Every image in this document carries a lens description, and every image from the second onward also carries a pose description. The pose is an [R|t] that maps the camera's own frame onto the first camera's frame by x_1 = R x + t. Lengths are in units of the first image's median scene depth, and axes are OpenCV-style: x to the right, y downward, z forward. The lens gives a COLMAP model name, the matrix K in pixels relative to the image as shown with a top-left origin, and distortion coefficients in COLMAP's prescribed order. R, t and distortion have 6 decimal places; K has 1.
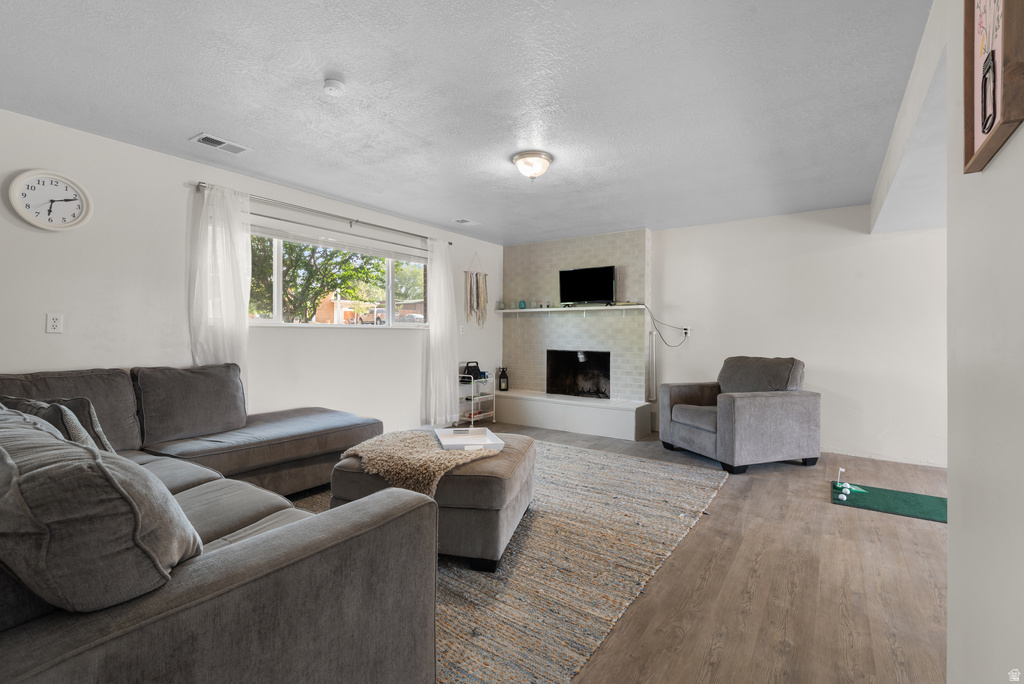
lens RADIAL K [[459.3, 0, 514.9], [0, 459.3, 335.9], [0, 0, 1]] dist [0.038643, -0.021138]
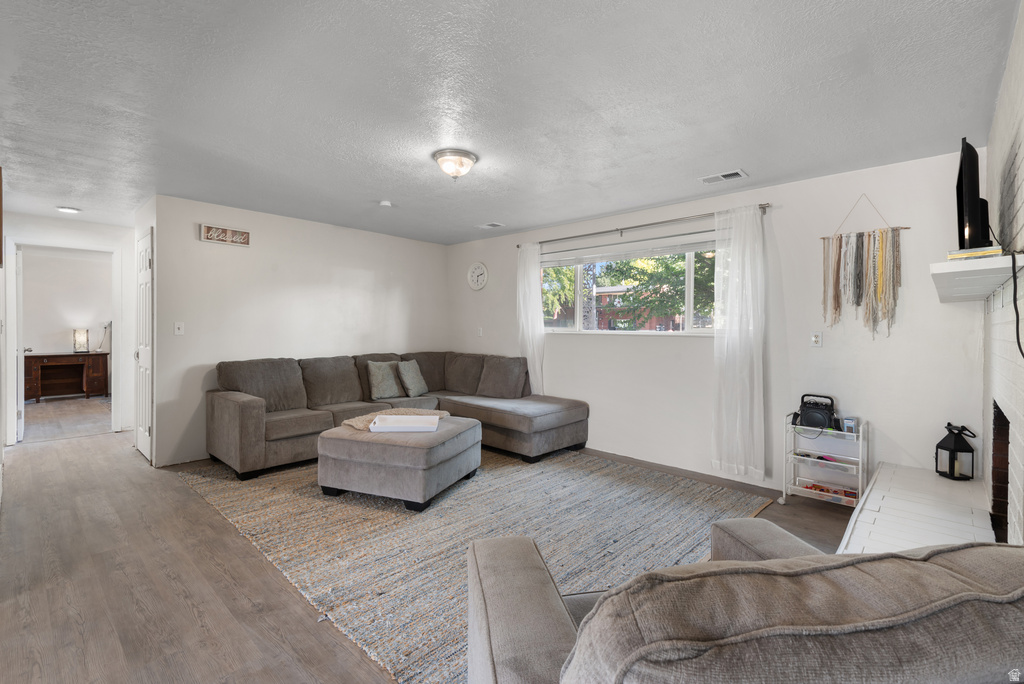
lens RADIAL K [[455.1, 0, 512.0], [0, 455.1, 342.0], [0, 0, 1]] dist [0.020884, -0.000635]
pose [[-0.139957, 0.031036, -0.989671, 1.135970], [-0.011295, 0.999394, 0.032938, -0.053569], [0.990093, 0.015788, -0.139522, 1.504882]]
